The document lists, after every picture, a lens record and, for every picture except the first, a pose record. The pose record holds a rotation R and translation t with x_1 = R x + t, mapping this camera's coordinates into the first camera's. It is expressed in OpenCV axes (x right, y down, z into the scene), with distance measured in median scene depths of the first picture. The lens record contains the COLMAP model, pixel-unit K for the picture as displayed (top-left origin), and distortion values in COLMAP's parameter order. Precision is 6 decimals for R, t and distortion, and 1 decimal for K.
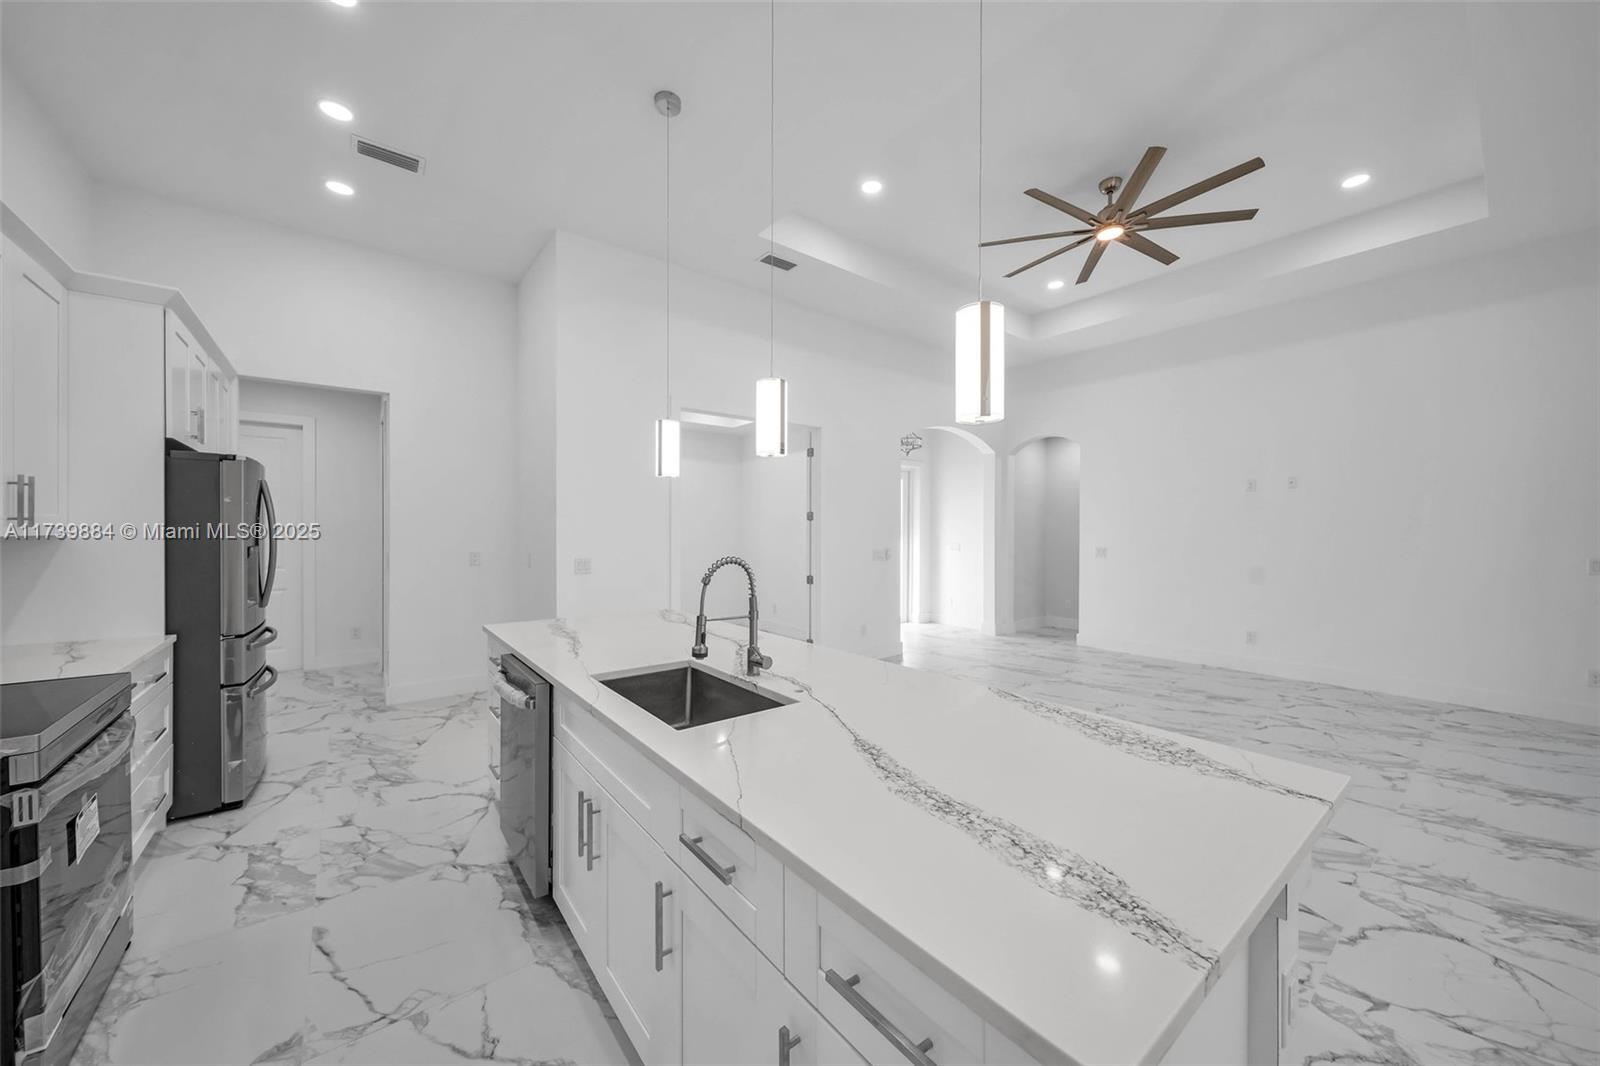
lens RADIAL K [[561.9, 0, 811.1], [0, 561.9, 533.5], [0, 0, 1]] dist [0.002588, -0.001527]
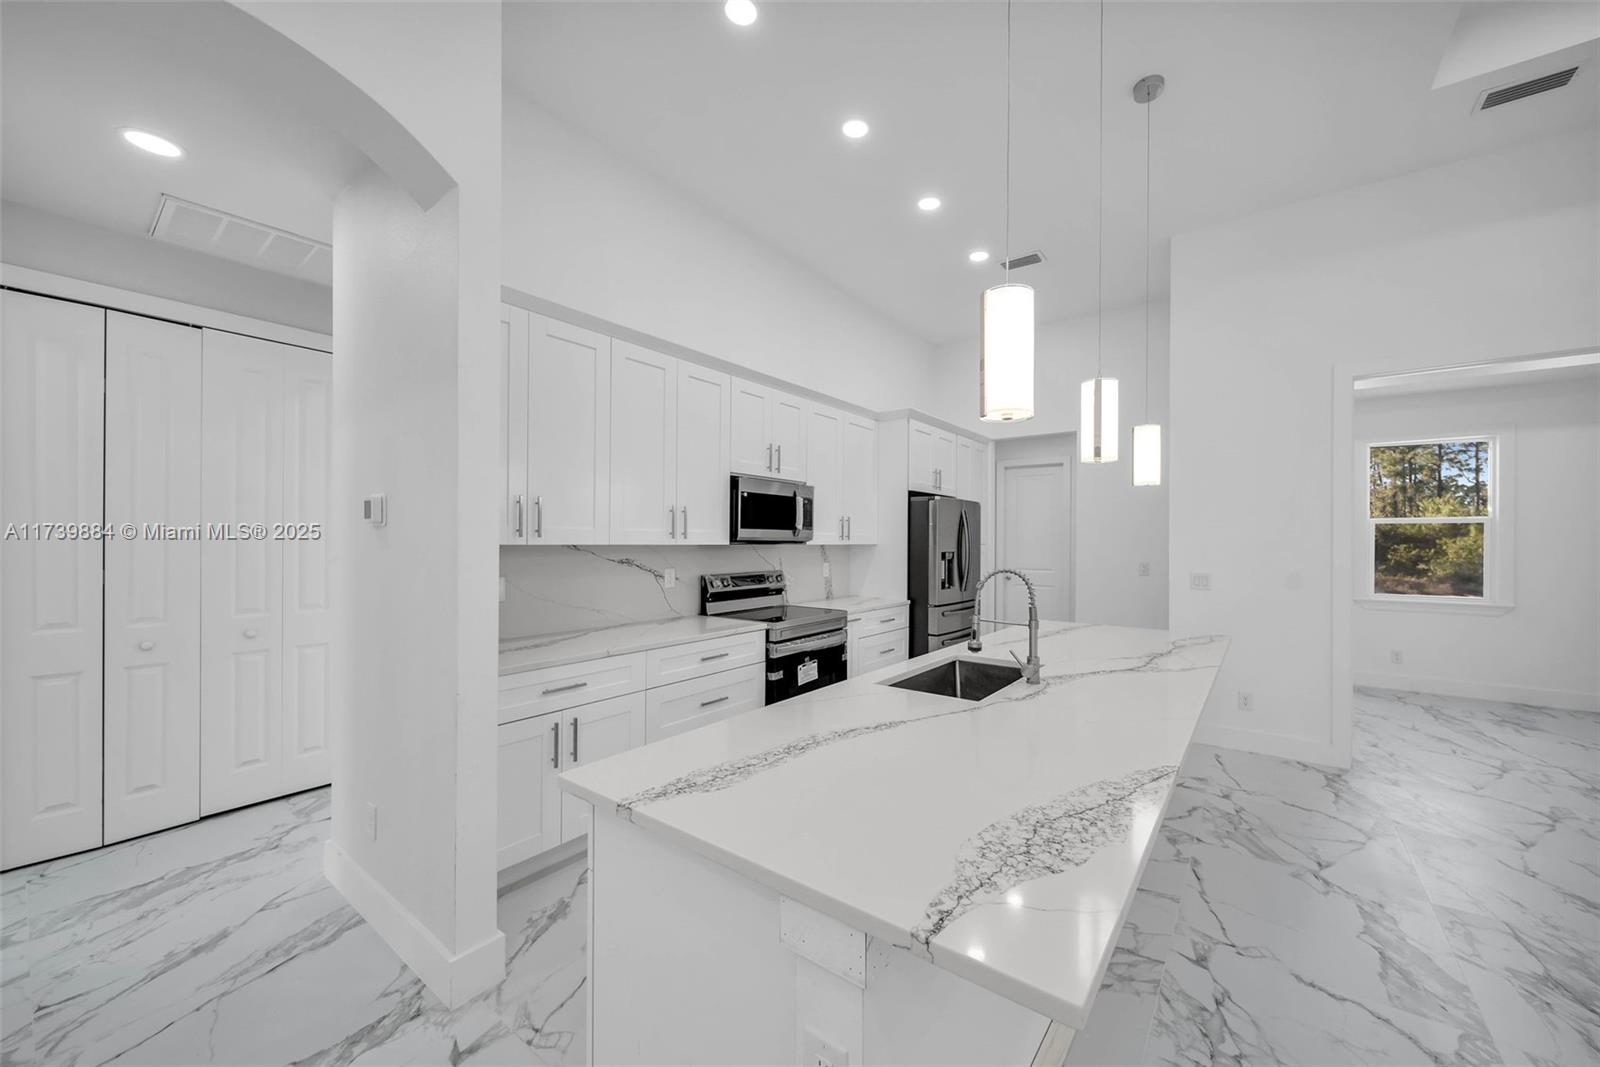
lens RADIAL K [[593.3, 0, 841.6], [0, 593.3, 541.0], [0, 0, 1]] dist [-0.004783, -0.000425]
pose [[0.278714, -0.001594, -0.960373, 0.771715], [-0.010556, 0.999933, -0.004723, 0.002299], [0.960316, 0.011454, 0.278679, 0.339768]]
